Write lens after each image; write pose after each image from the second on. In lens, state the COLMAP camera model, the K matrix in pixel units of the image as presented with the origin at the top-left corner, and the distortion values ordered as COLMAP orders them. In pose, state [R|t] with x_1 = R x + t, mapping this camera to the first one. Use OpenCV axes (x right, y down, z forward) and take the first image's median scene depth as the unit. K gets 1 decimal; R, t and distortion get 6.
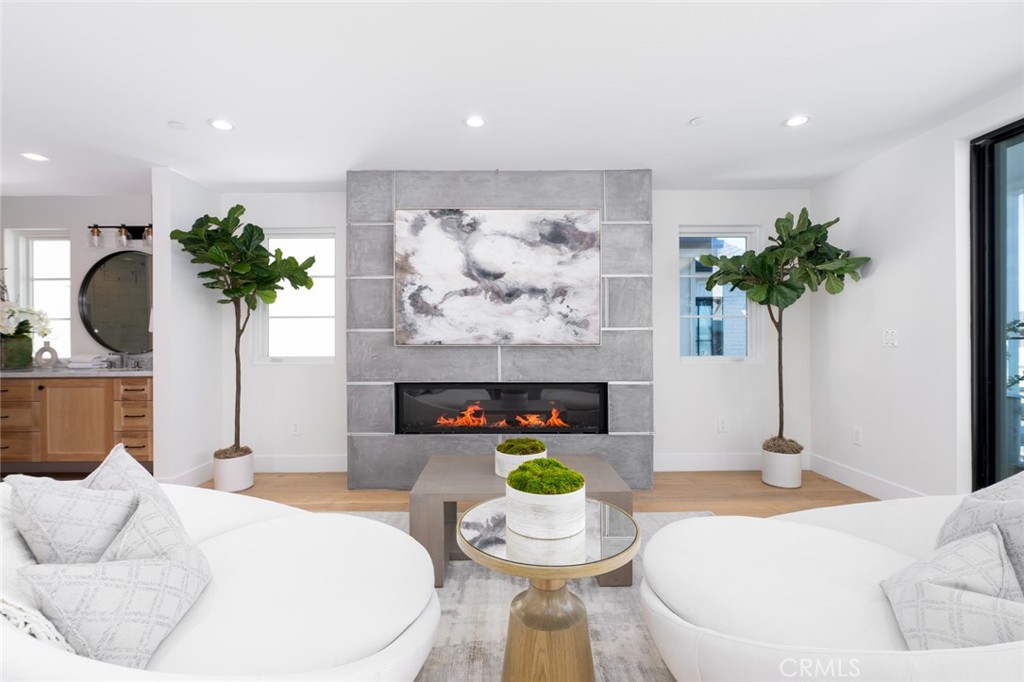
lens RADIAL K [[447.4, 0, 508.0], [0, 447.4, 341.4], [0, 0, 1]] dist [-0.015230, 0.003690]
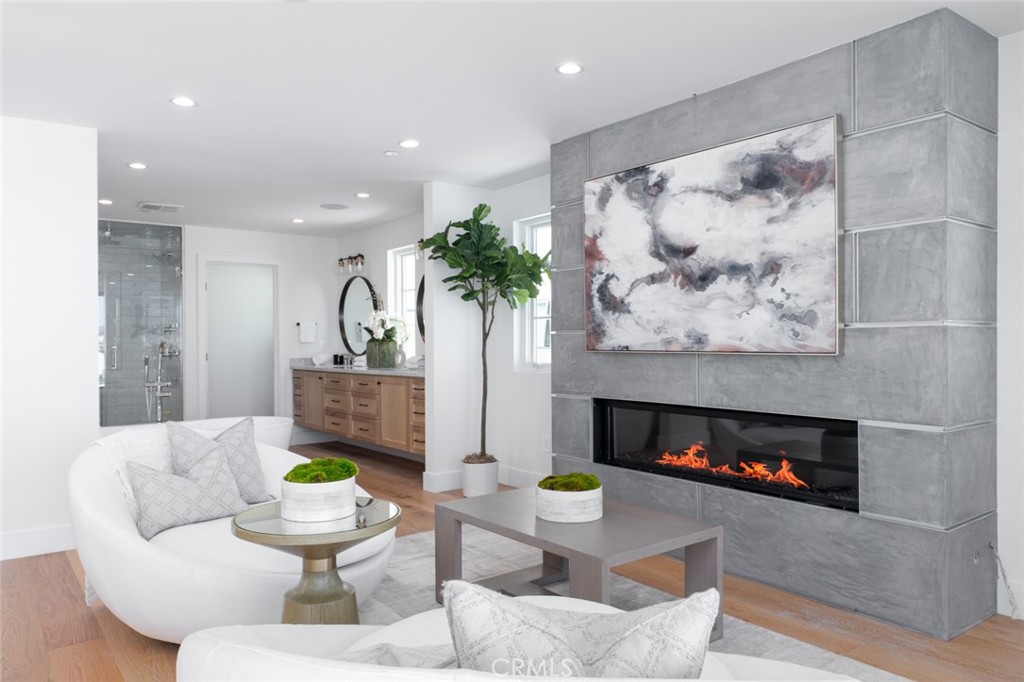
lens RADIAL K [[699.0, 0, 507.7], [0, 699.0, 344.1], [0, 0, 1]] dist [-0.004723, -0.004462]
pose [[0.606474, 0.002071, -0.795101, 0.651519], [0.003937, 0.999977, 0.005608, -0.010972], [0.795094, -0.006531, 0.606451, 0.123886]]
